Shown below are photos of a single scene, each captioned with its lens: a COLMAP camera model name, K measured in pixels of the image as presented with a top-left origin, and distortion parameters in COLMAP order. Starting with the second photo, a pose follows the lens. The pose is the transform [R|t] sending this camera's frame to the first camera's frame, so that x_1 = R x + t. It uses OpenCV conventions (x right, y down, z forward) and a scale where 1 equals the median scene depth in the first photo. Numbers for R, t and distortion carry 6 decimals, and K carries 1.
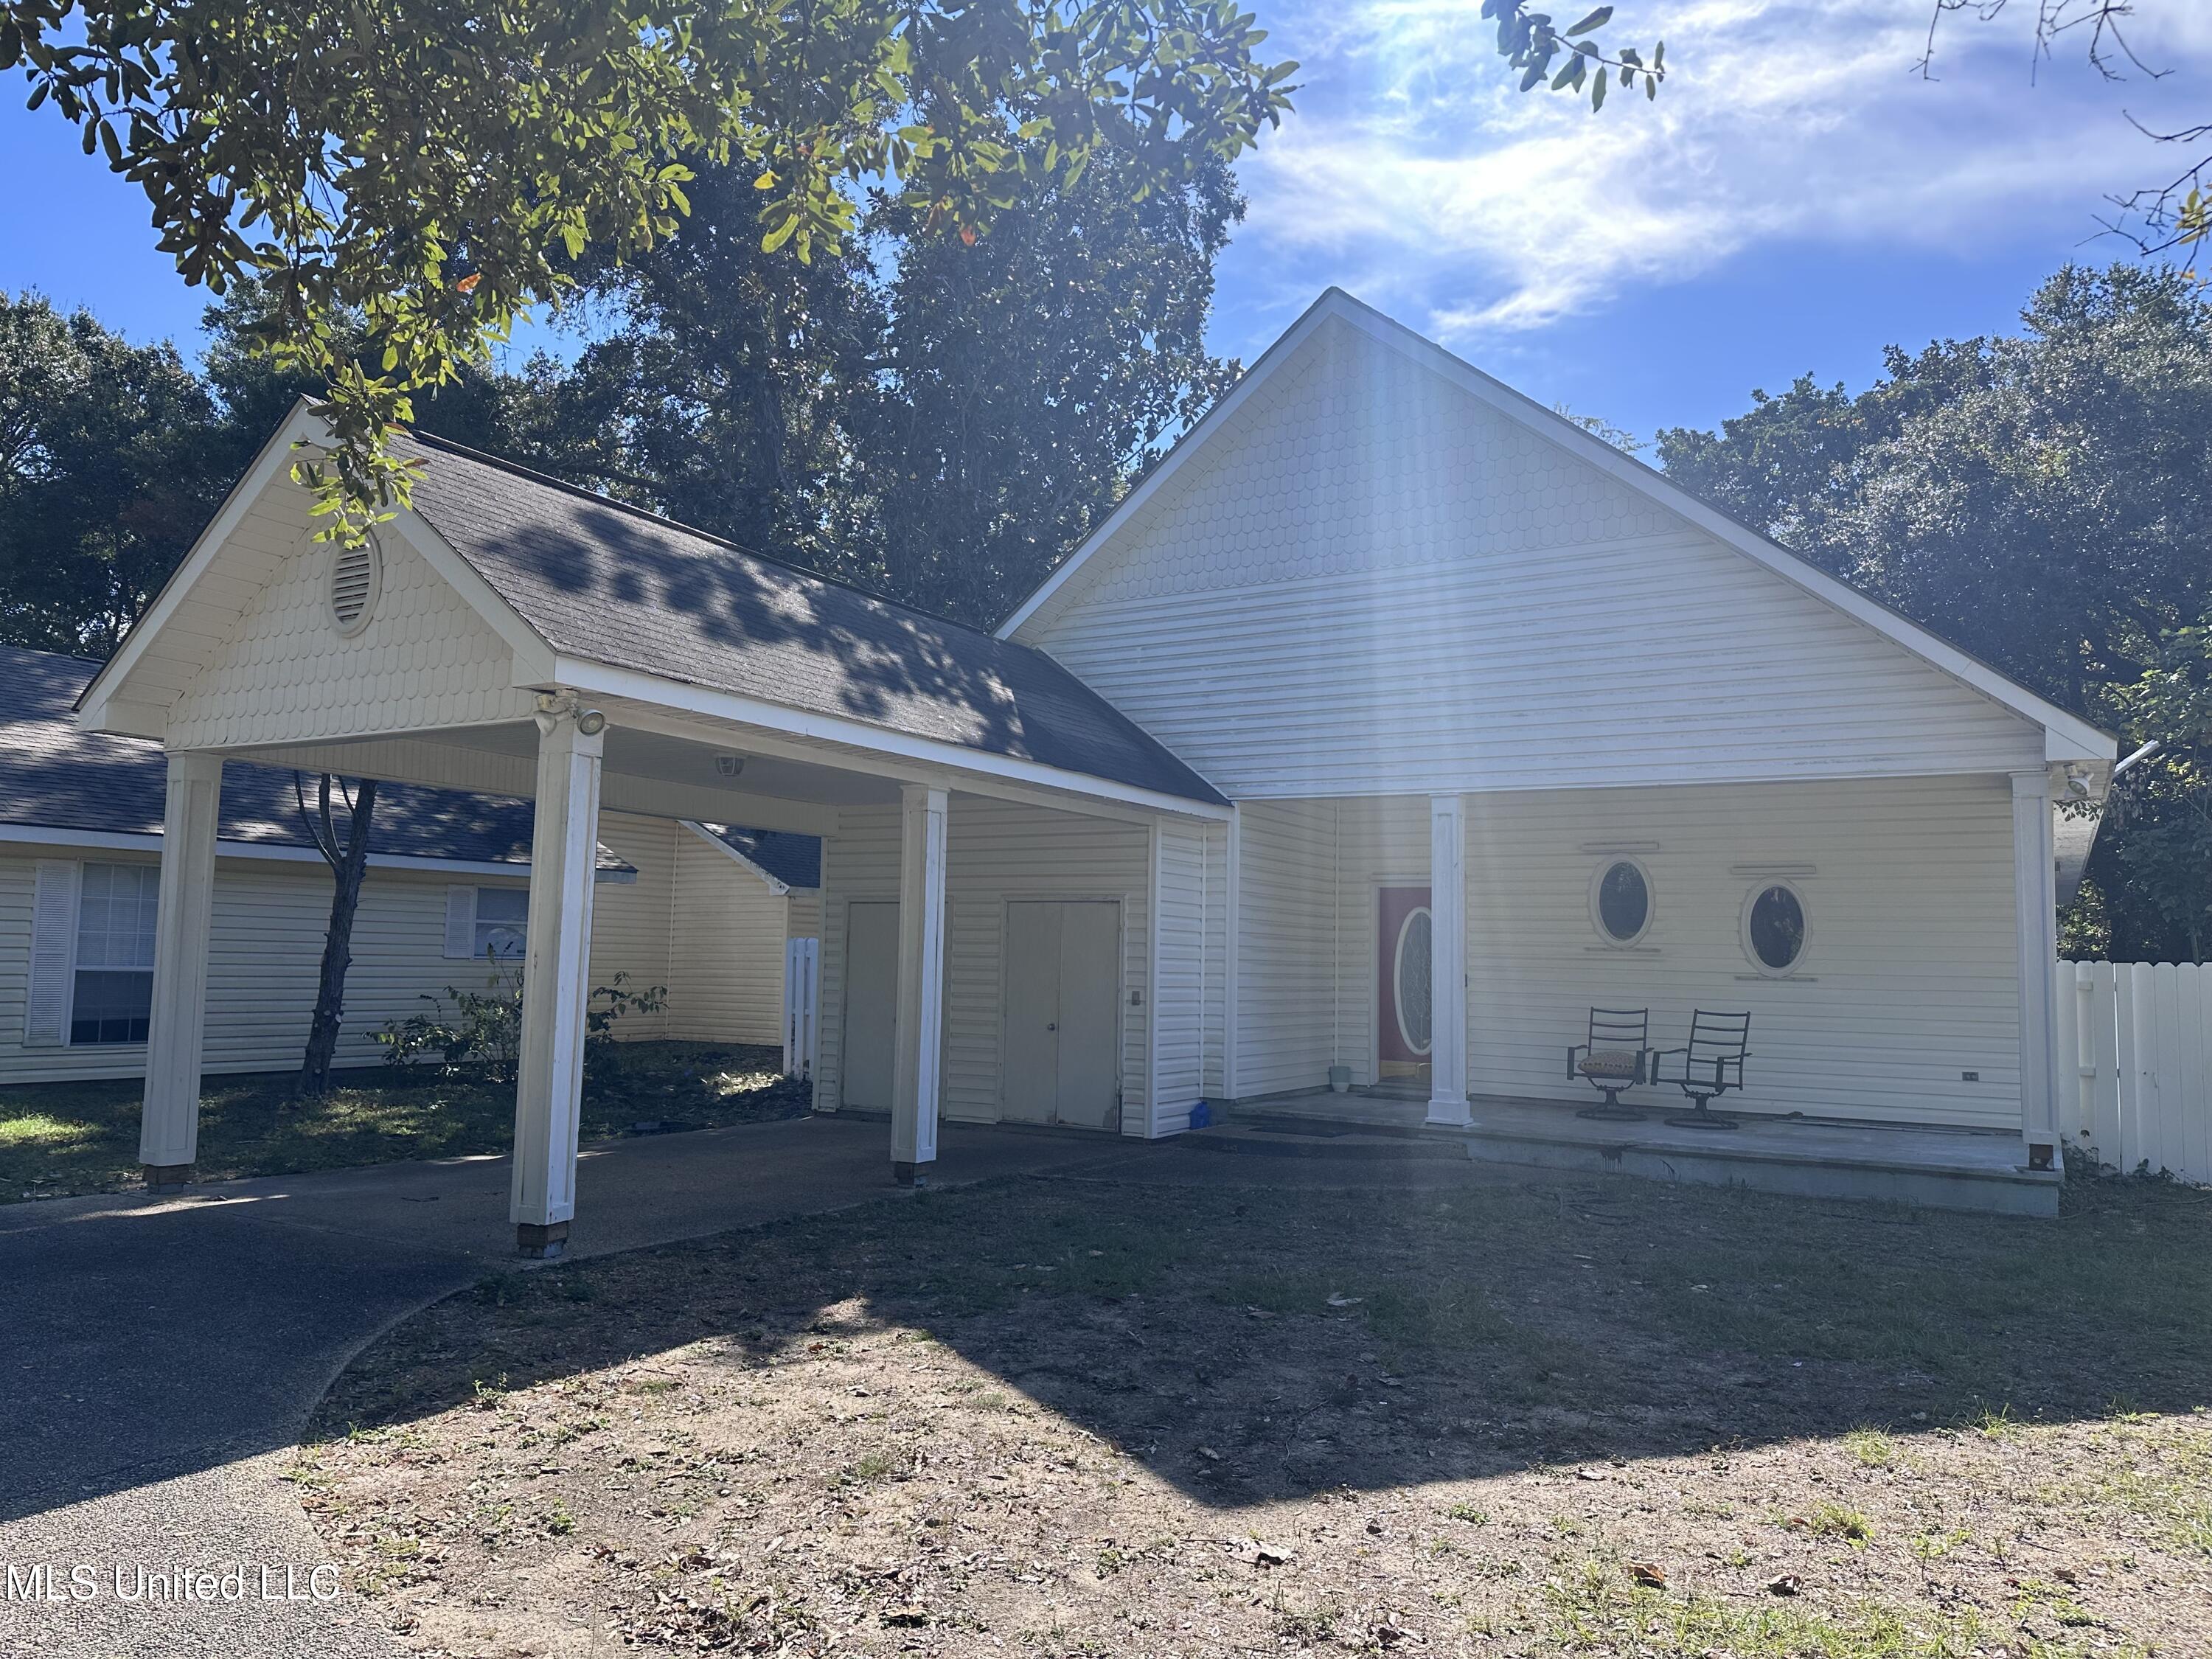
lens RADIAL K [[1545.8, 0, 1113.8], [0, 1545.8, 821.7], [0, 0, 1]] dist [0.123172, -0.174783]
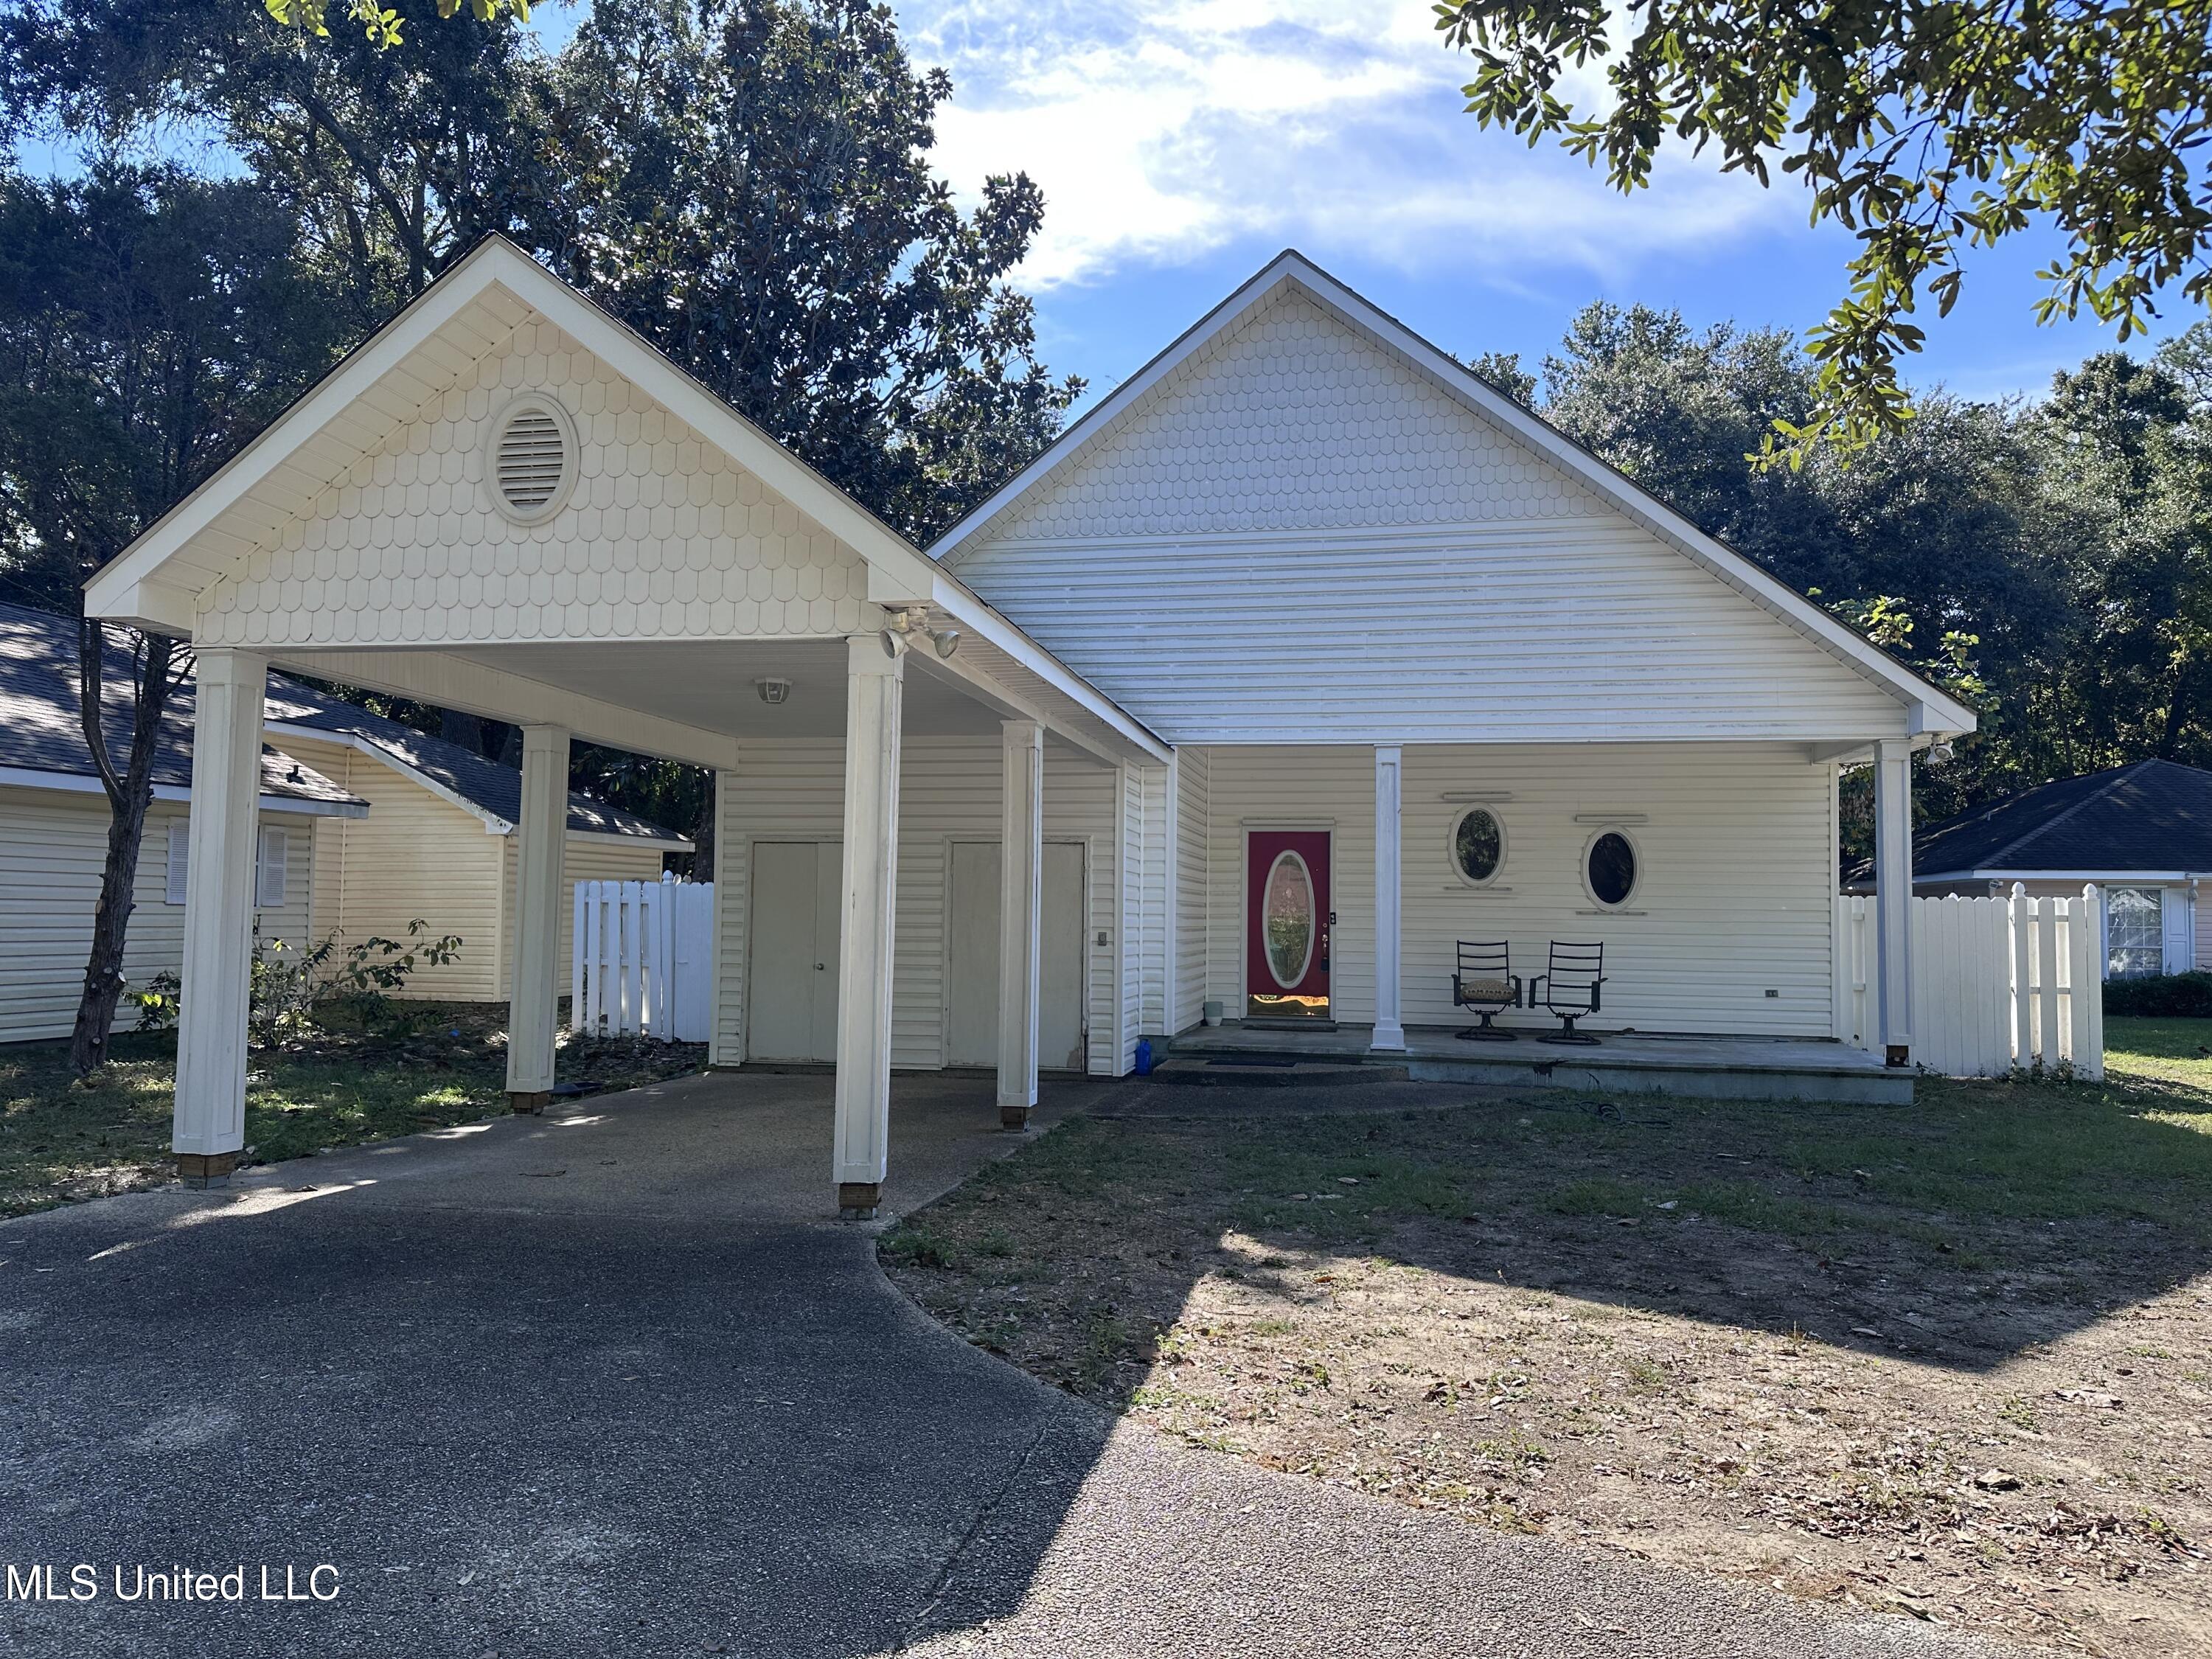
lens RADIAL K [[1545.8, 0, 1113.8], [0, 1545.8, 821.7], [0, 0, 1]] dist [0.123172, -0.174783]
pose [[0.939444, 0.011480, 0.342511, -0.308575], [-0.023460, 0.999249, 0.030853, 0.006385], [-0.341899, -0.037020, 0.939007, 0.054184]]
